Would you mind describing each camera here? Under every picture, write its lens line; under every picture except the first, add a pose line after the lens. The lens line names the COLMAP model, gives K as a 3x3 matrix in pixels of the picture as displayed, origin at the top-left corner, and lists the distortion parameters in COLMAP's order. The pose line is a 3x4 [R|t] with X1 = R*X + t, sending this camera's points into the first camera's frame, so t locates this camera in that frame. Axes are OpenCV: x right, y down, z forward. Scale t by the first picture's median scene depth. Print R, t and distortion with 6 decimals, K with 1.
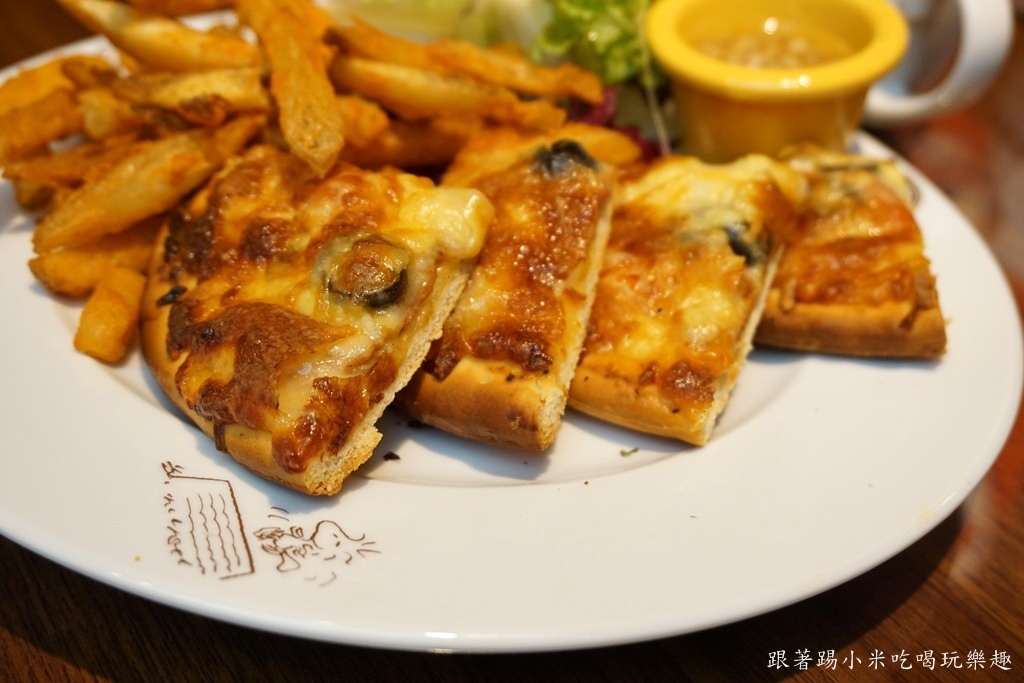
lens RADIAL K [[1301.2, 0, 512.0], [0, 1301.2, 341.5], [0, 0, 1]] dist [0.025821, 0.049895]
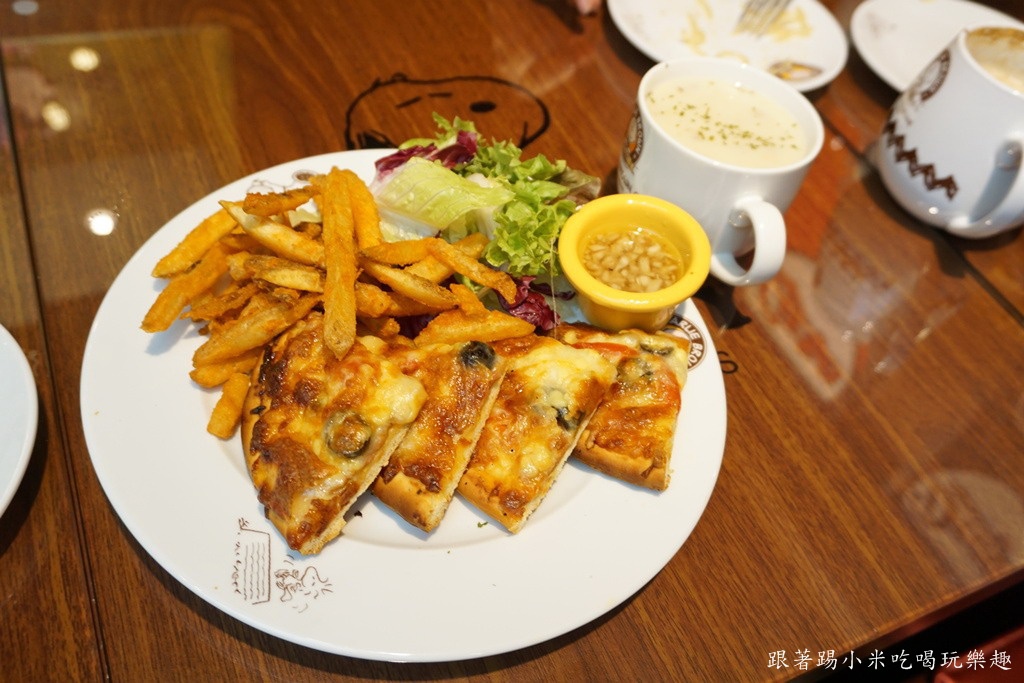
lens RADIAL K [[913.6, 0, 512.0], [0, 913.6, 341.5], [0, 0, 1]] dist [-0.008458, -0.004169]
pose [[0.986579, 0.150626, -0.063035, 0.180134], [-0.129783, 0.957639, 0.257066, -0.534099], [0.099086, -0.245435, 0.964336, -0.236835]]
